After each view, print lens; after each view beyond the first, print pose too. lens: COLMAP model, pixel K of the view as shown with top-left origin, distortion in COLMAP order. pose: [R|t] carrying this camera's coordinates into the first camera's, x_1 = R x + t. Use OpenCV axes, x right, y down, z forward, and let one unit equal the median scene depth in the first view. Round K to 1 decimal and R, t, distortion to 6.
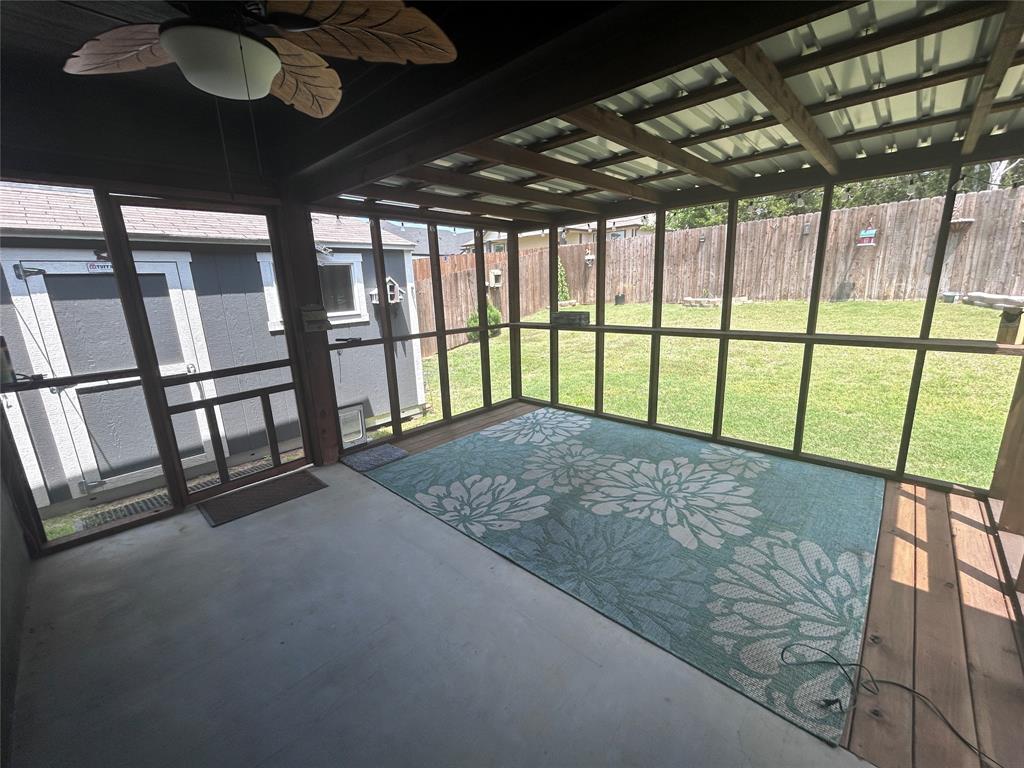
lens RADIAL K [[416.8, 0, 512.0], [0, 416.8, 384.0], [0, 0, 1]] dist [-0.001014, -0.000066]
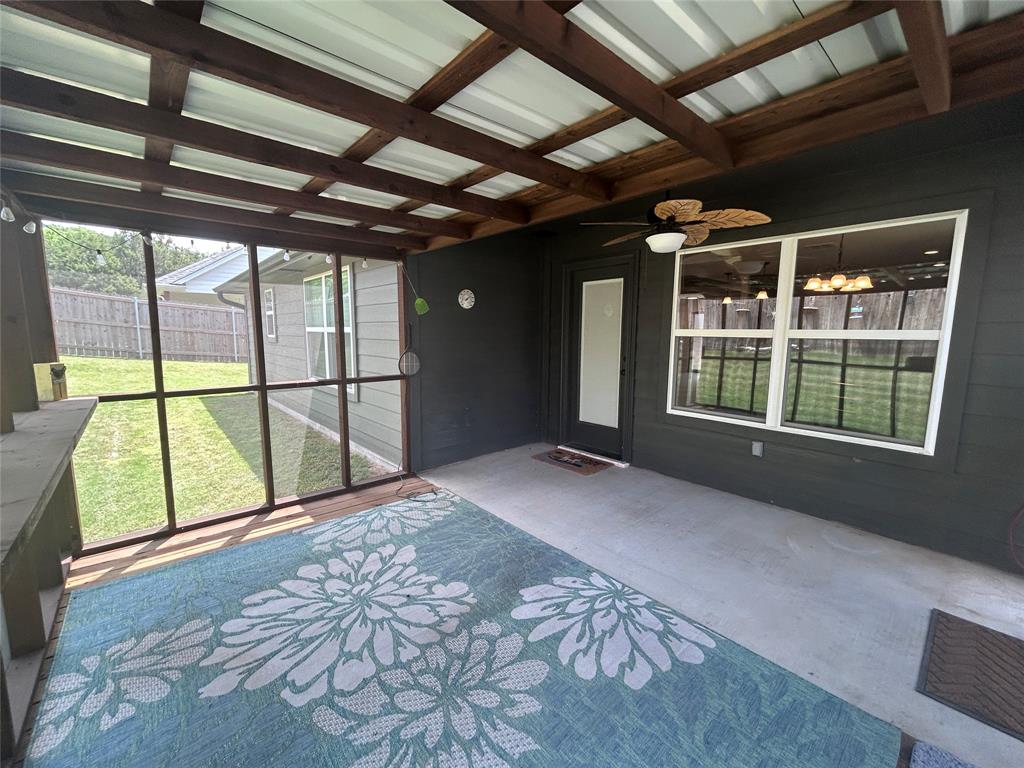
lens RADIAL K [[416.8, 0, 512.0], [0, 416.8, 384.0], [0, 0, 1]] dist [-0.001014, -0.000066]
pose [[-0.995303, 0.014986, 0.095647, 0.014462], [0.047569, 0.936164, 0.348332, -0.367759], [-0.084321, 0.351245, -0.932479, 1.572548]]
